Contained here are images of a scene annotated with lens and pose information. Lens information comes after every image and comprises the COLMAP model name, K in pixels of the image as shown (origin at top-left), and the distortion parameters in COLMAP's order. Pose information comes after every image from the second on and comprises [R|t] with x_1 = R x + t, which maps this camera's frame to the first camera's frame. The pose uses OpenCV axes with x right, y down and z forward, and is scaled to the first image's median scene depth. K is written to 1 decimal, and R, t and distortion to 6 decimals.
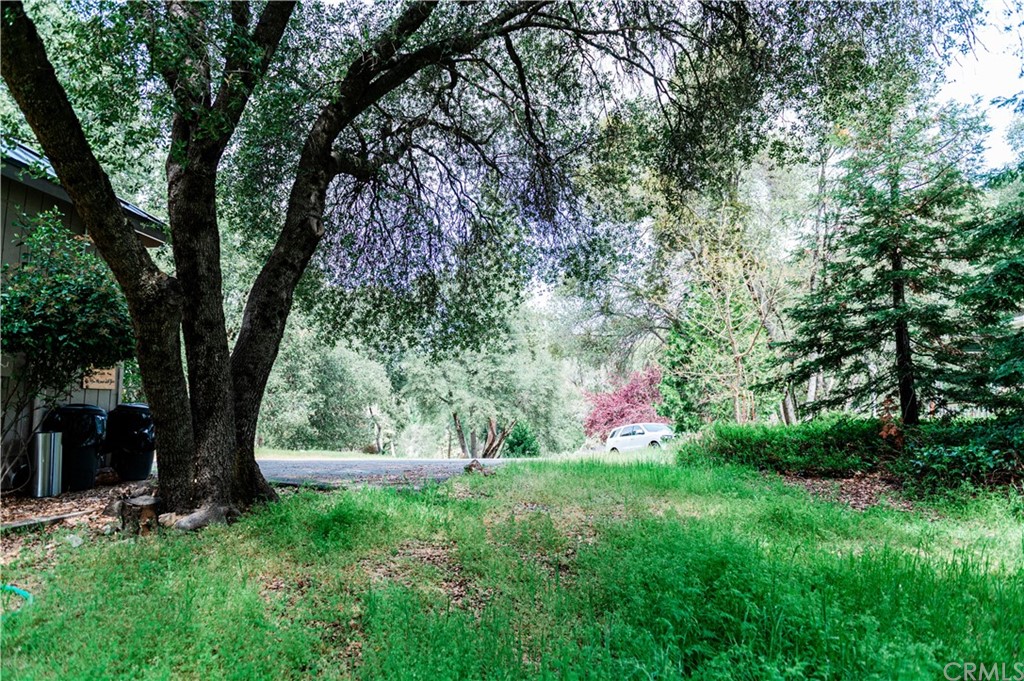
lens RADIAL K [[696.7, 0, 510.5], [0, 696.7, 337.5], [0, 0, 1]] dist [-0.008917, -0.000151]
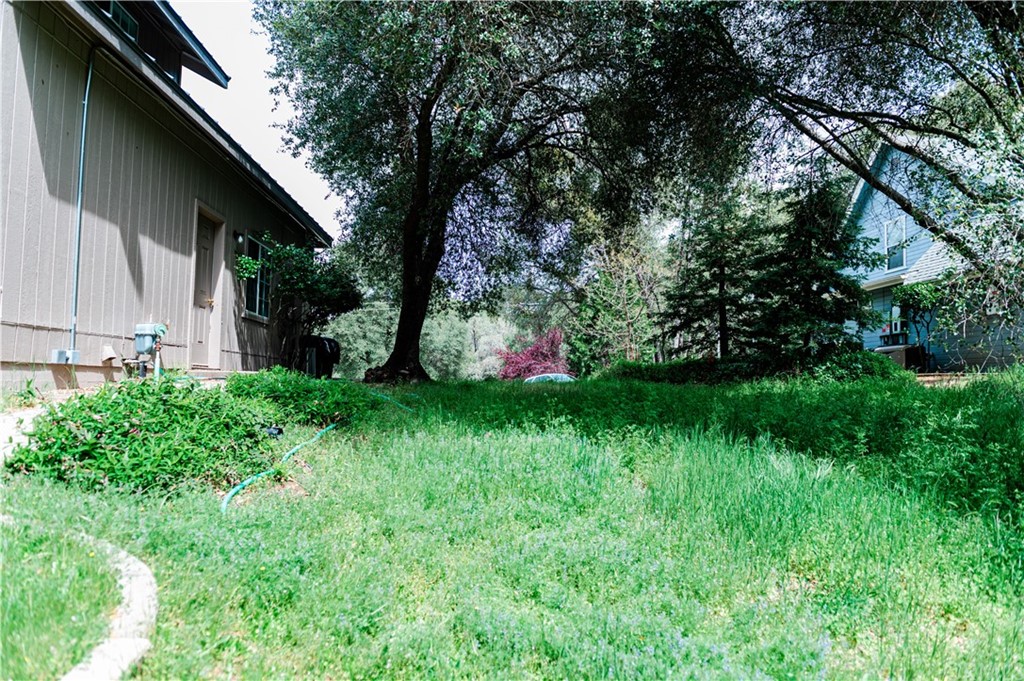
lens RADIAL K [[696.7, 0, 512.6], [0, 696.7, 340.8], [0, 0, 1]] dist [-0.008917, -0.000151]
pose [[0.984811, 0.020202, 0.172453, -0.250984], [-0.029099, 0.998364, 0.049224, 0.001938], [-0.171177, -0.053495, 0.983787, -0.610761]]
